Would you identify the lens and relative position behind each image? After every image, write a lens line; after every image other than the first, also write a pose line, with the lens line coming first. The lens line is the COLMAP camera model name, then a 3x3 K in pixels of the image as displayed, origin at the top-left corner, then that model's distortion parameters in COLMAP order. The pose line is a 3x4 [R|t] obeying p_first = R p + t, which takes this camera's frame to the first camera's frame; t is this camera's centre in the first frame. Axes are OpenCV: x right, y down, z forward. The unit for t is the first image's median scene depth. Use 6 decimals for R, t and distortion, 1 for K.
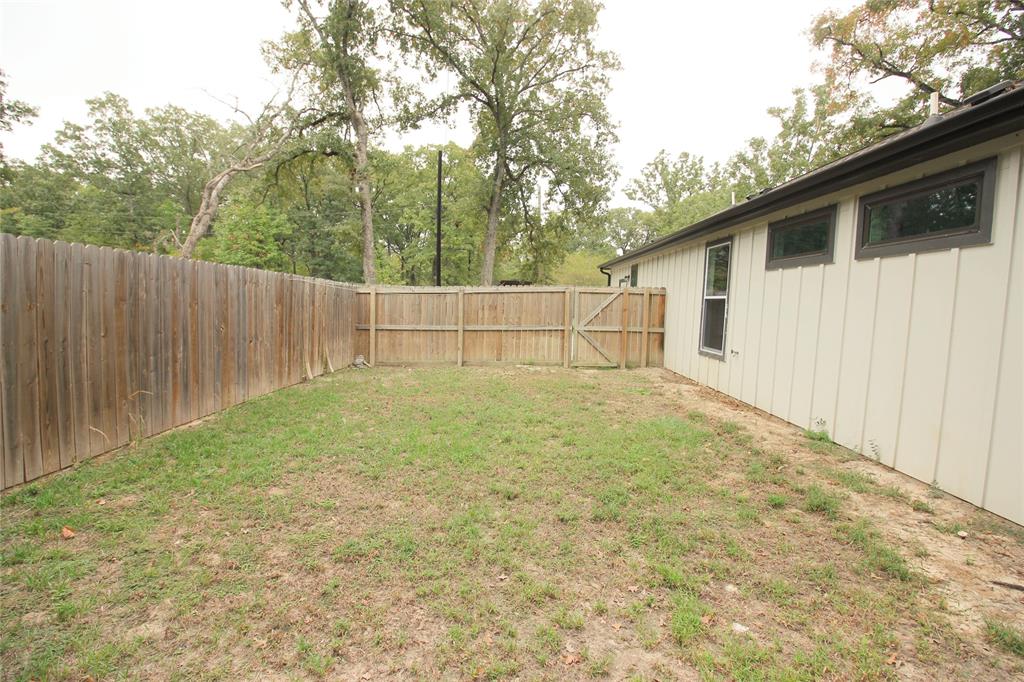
lens RADIAL K [[472.1, 0, 507.9], [0, 472.1, 337.1], [0, 0, 1]] dist [0.000761, -0.013648]
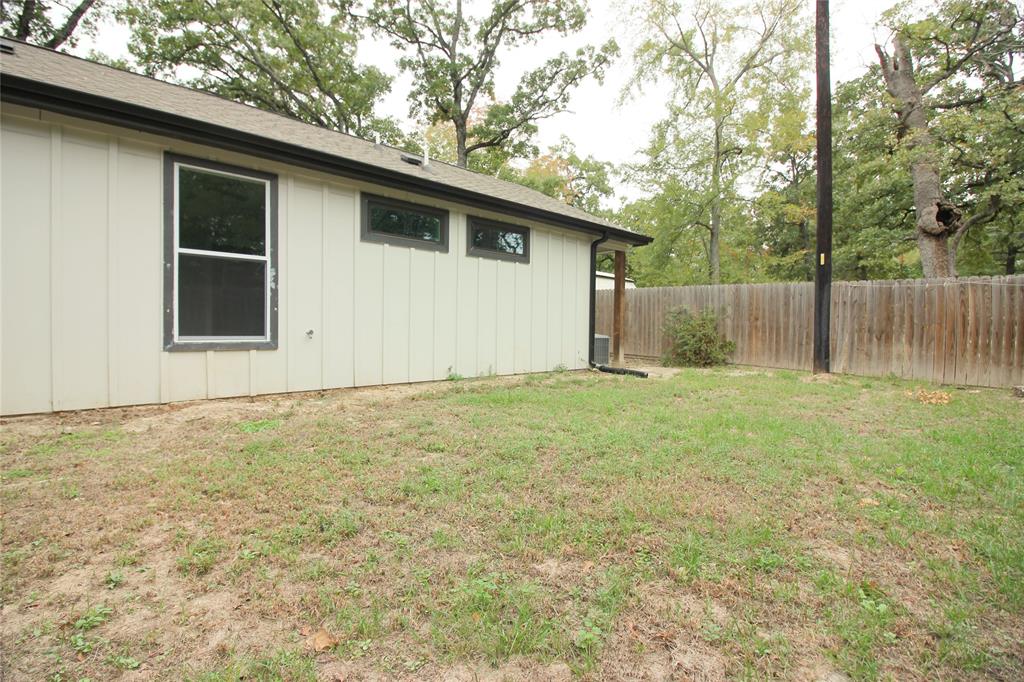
lens RADIAL K [[472.1, 0, 507.9], [0, 472.1, 337.1], [0, 0, 1]] dist [0.000761, -0.013648]
pose [[-0.688548, -0.090682, 0.719499, -0.218810], [-0.000206, 0.992175, 0.124853, -0.040565], [-0.725191, 0.085819, -0.683179, 0.878769]]
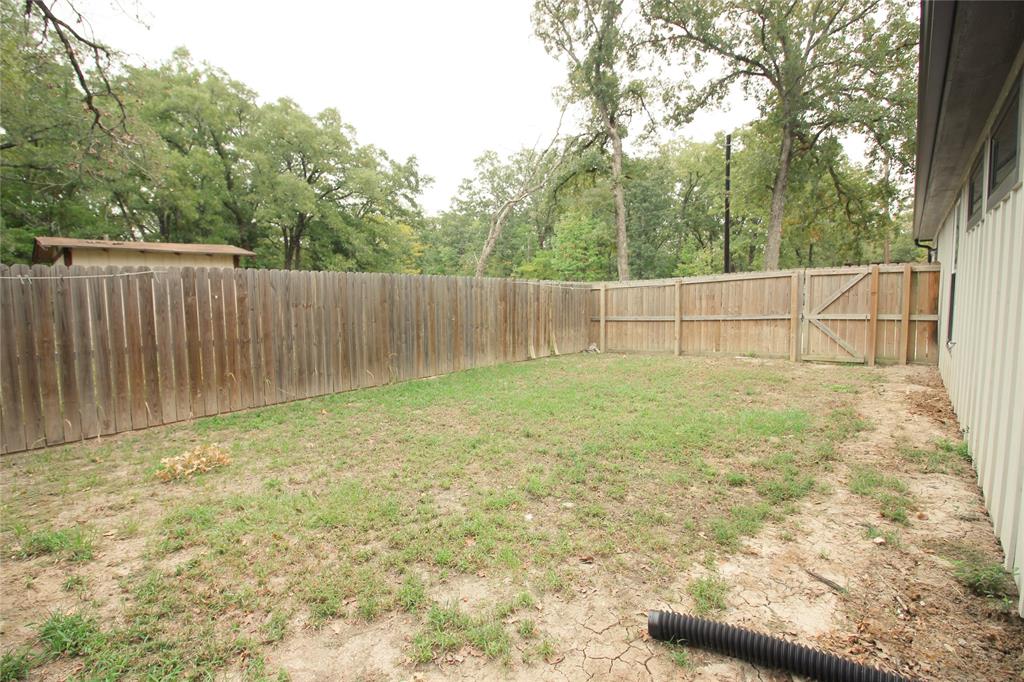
lens RADIAL K [[472.1, 0, 507.9], [0, 472.1, 337.1], [0, 0, 1]] dist [0.000761, -0.013648]
pose [[0.761845, 0.012365, -0.647642, 0.288599], [-0.007463, 0.999919, 0.010311, 0.013969], [0.647717, -0.003022, 0.761875, -0.025504]]
